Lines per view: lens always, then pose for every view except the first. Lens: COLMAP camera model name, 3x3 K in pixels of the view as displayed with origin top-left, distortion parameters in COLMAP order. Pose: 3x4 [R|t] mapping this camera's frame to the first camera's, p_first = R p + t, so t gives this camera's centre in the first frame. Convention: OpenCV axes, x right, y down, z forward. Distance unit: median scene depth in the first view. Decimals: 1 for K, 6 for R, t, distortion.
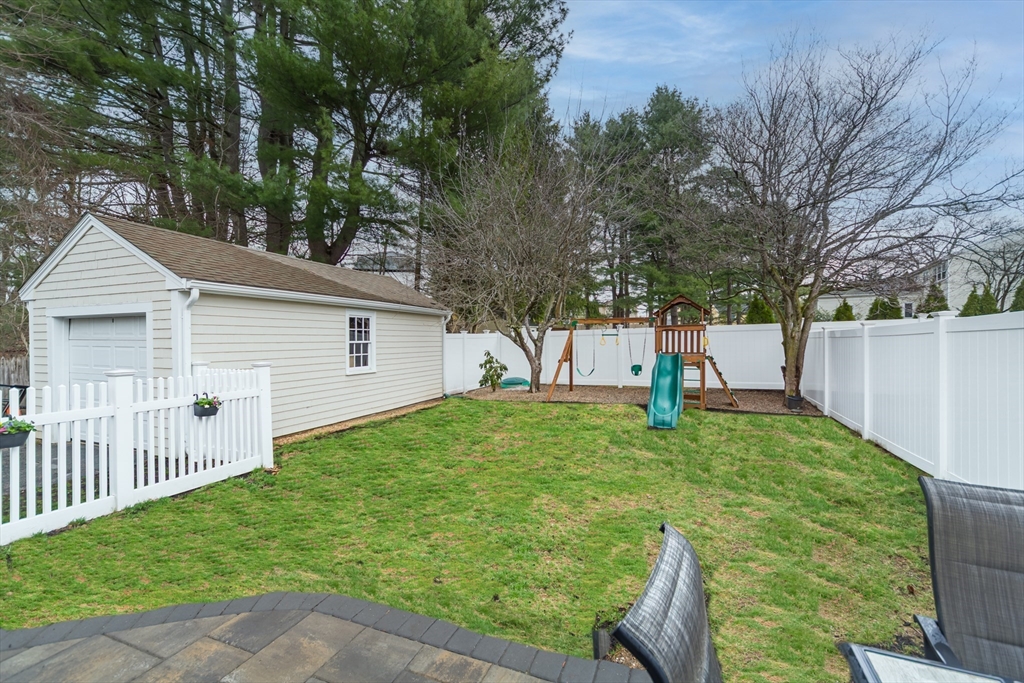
lens RADIAL K [[428.9, 0, 512.0], [0, 428.9, 341.5], [0, 0, 1]] dist [0.000802, 0.000061]
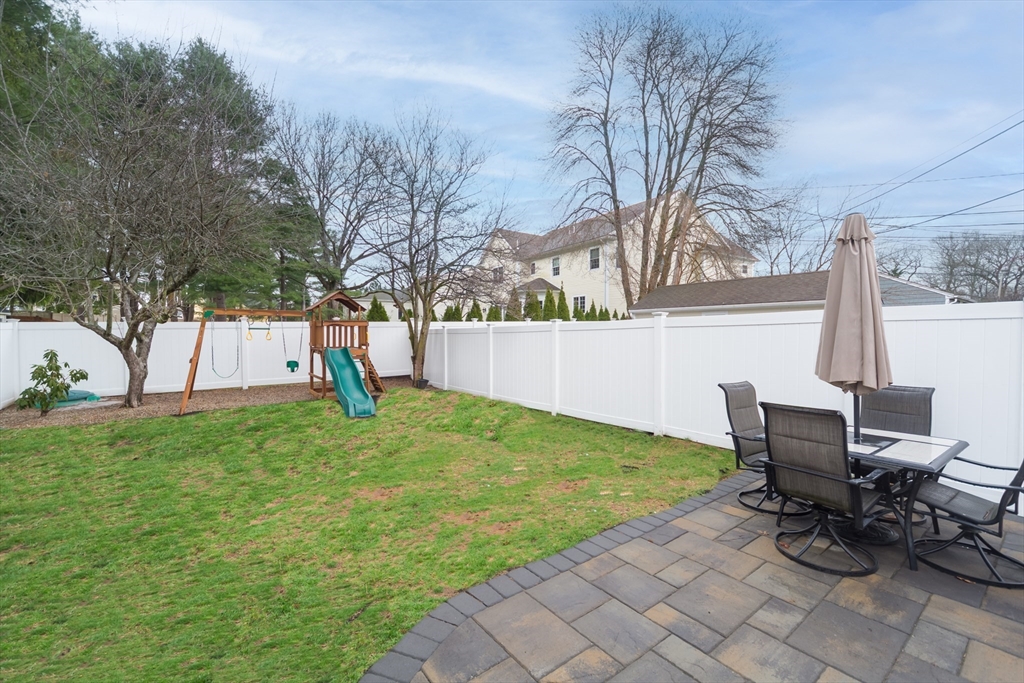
lens RADIAL K [[428.9, 0, 512.0], [0, 428.9, 341.5], [0, 0, 1]] dist [0.000802, 0.000061]
pose [[0.508302, -0.007715, 0.861144, -0.251163], [0.001464, 0.999966, 0.008095, 0.004448], [-0.861177, -0.002854, 0.508296, 0.093699]]
